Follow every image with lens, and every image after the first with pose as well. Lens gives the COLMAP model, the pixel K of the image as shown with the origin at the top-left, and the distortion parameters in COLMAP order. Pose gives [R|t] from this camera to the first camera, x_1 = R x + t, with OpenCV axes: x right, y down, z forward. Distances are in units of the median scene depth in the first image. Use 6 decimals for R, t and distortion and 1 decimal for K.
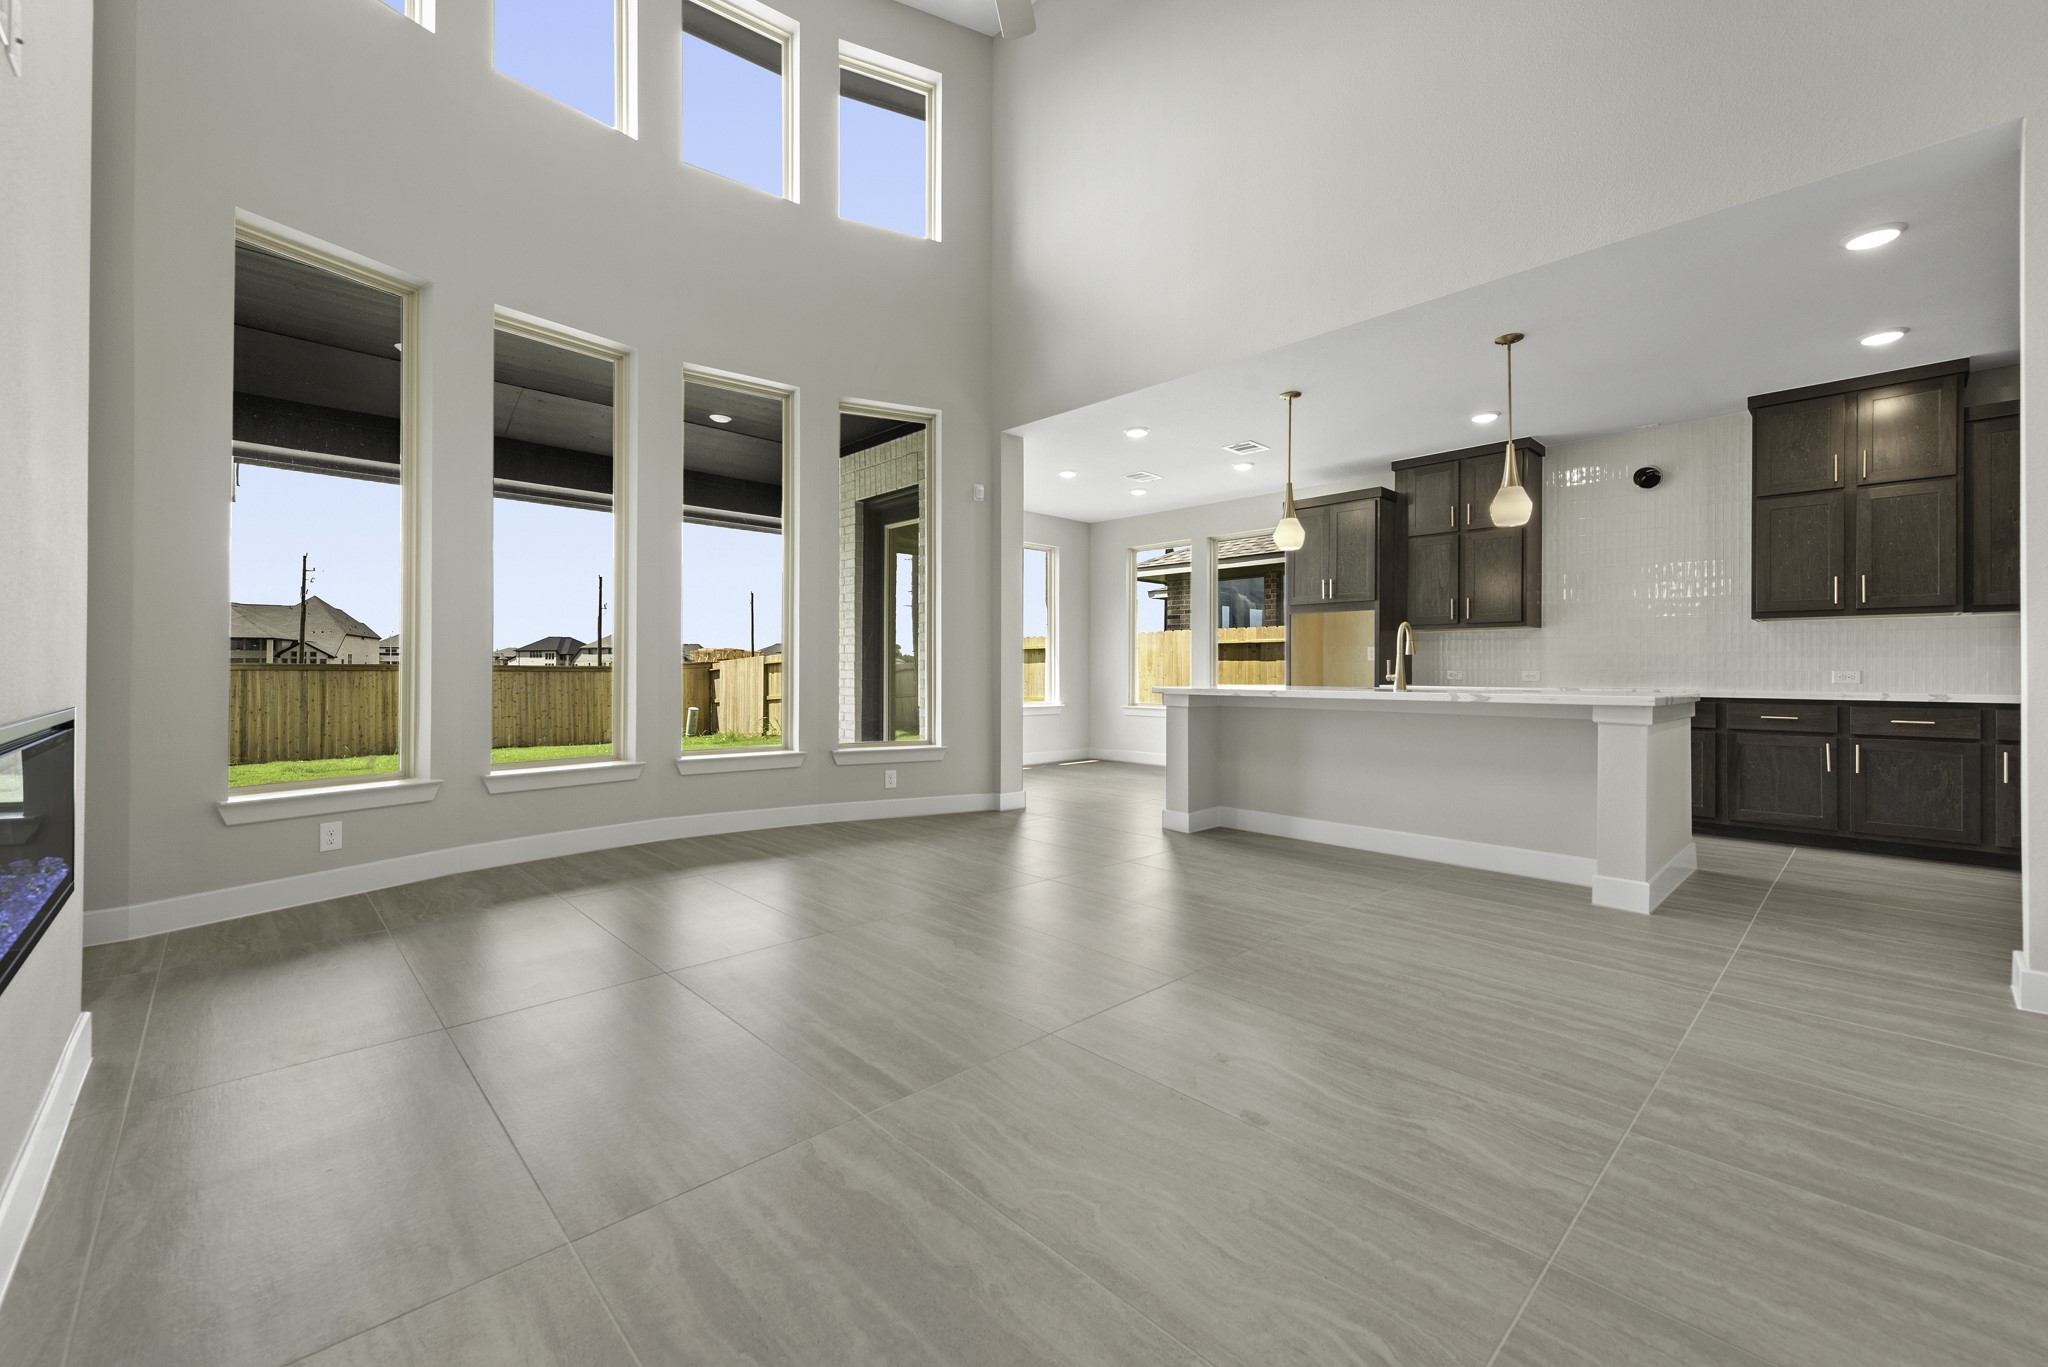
lens RADIAL K [[822.2, 0, 1027.5], [0, 822.2, 672.1], [0, 0, 1]] dist [0.015211, -0.000302]
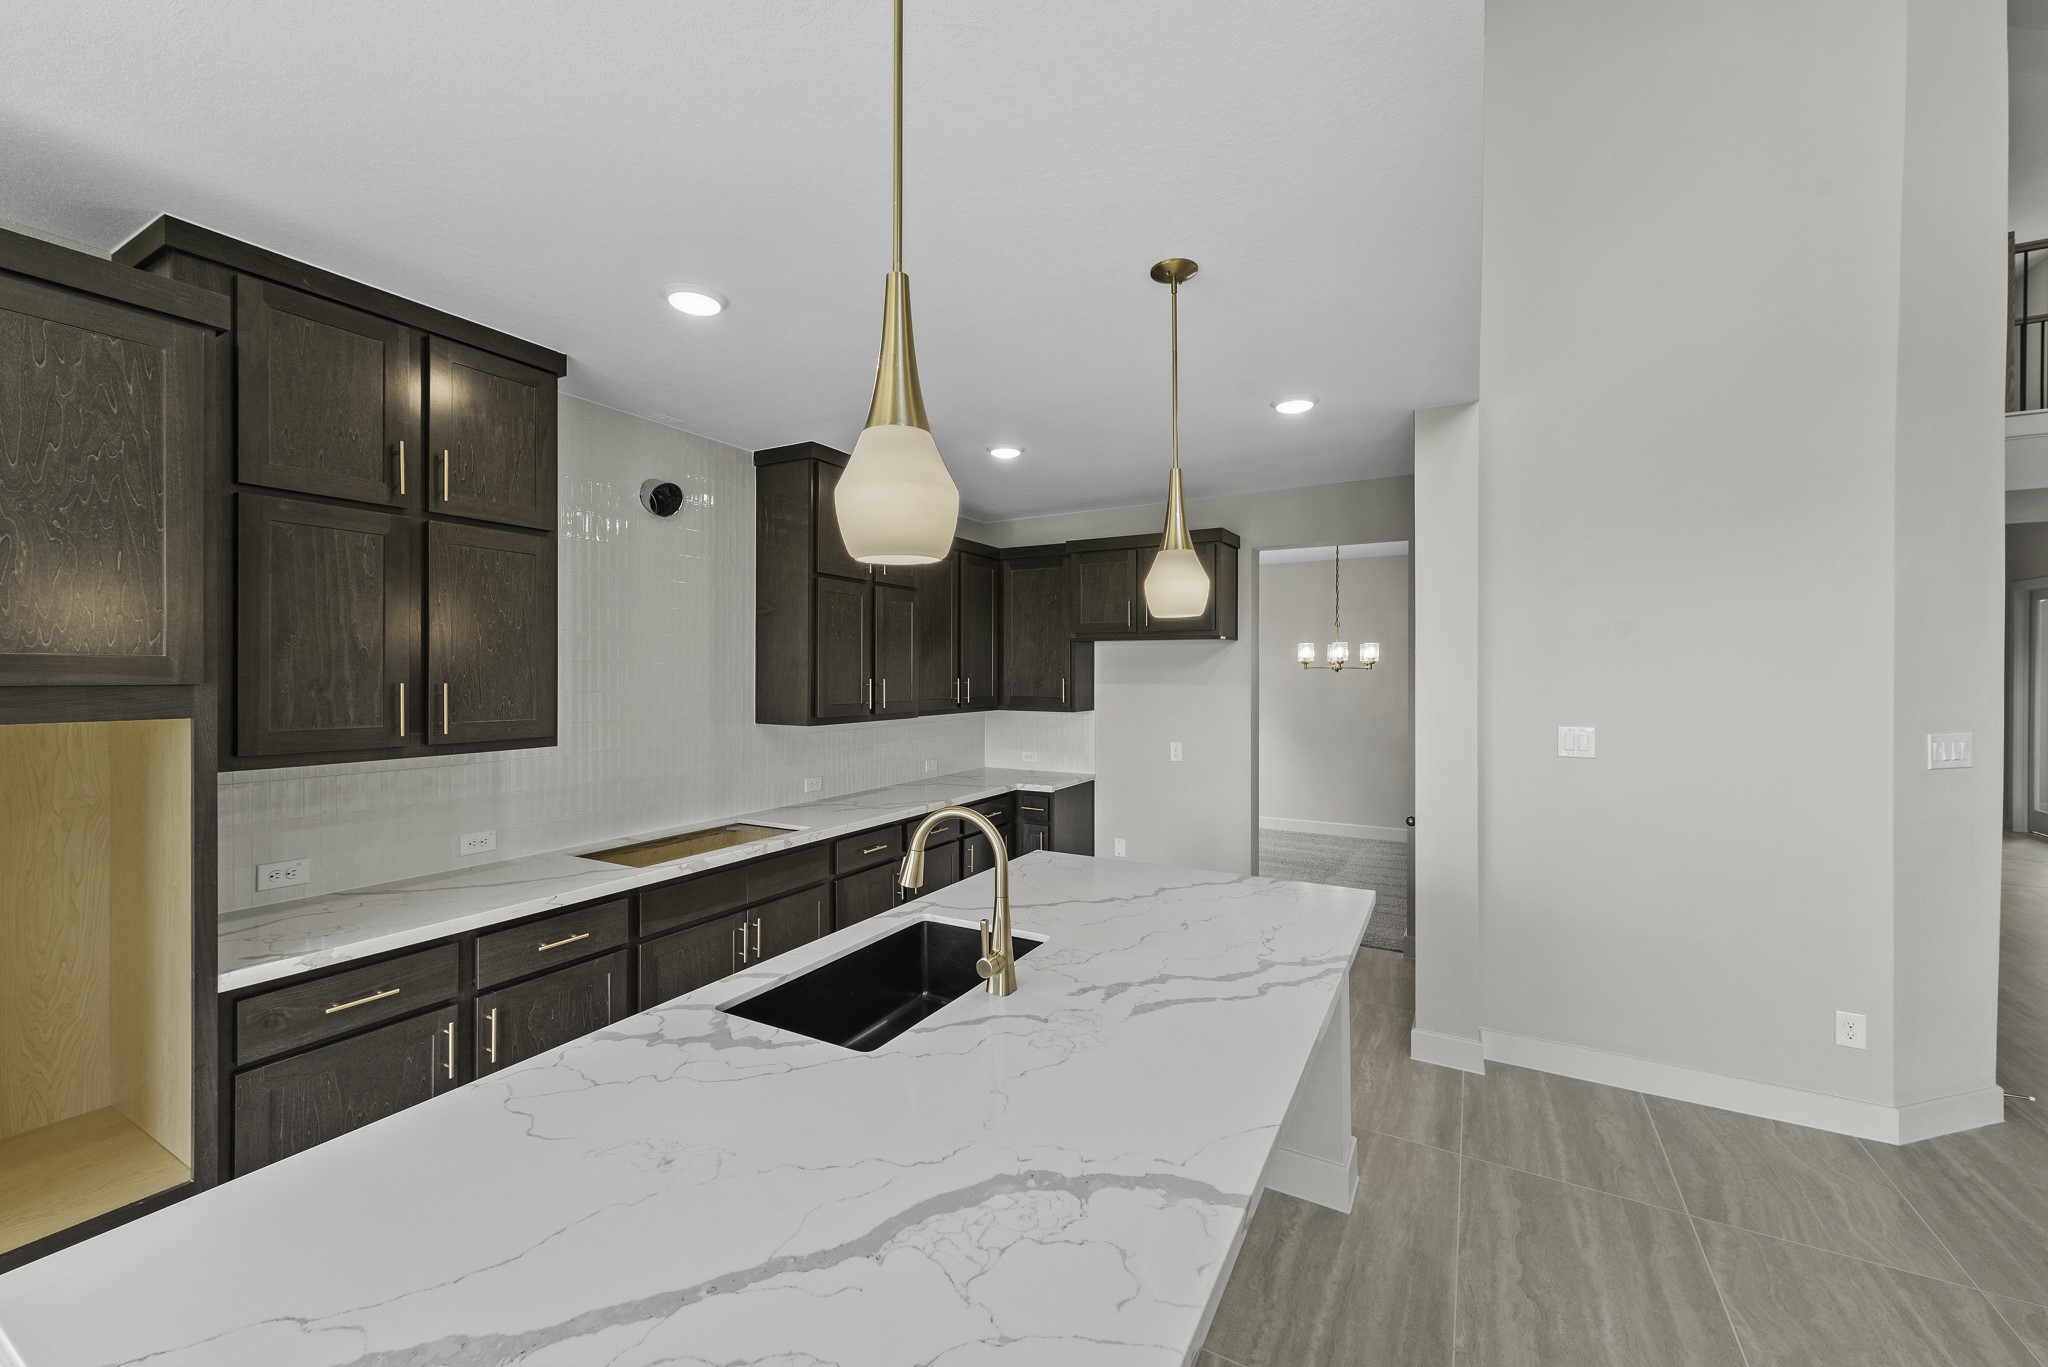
lens RADIAL K [[797.2, 0, 1026.3], [0, 797.2, 676.5], [0, 0, 1]] dist [0.005550, -0.000468]
pose [[-0.293232, -0.011043, 0.955978, 0.081558], [-0.004396, 0.999938, 0.010203, -0.104970], [-0.956031, -0.001211, -0.293262, 0.901397]]
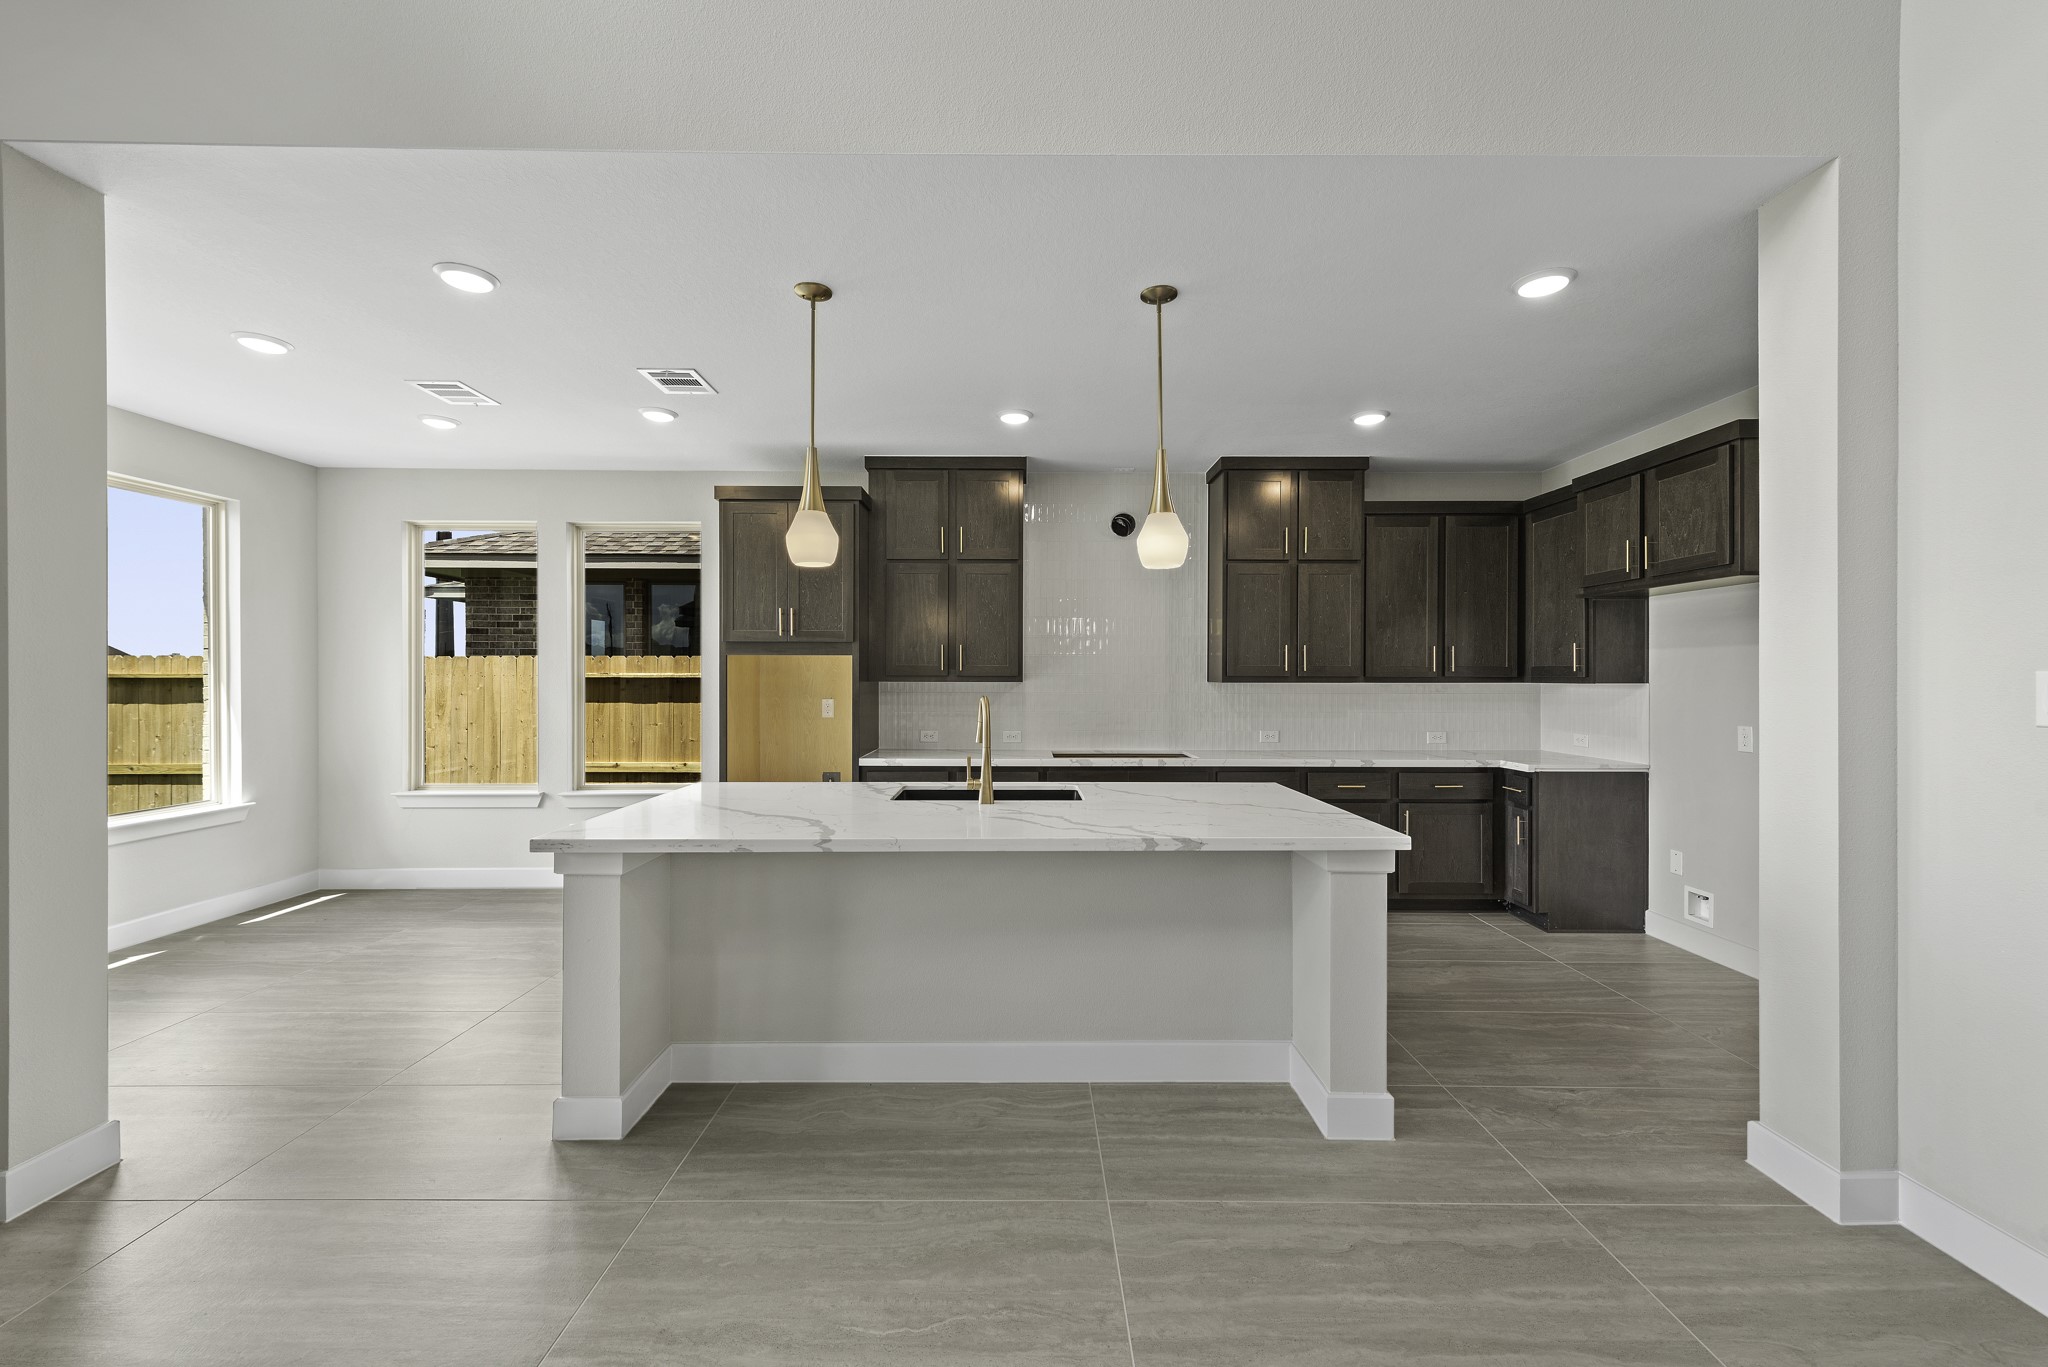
lens RADIAL K [[803.4, 0, 1028.7], [0, 803.4, 677.1], [0, 0, 1]] dist [0.013668, -0.003990]
pose [[0.689077, -0.003827, 0.724678, 0.016963], [0.002025, 0.999992, 0.003355, -0.065105], [-0.724685, -0.000845, 0.689079, 0.447700]]
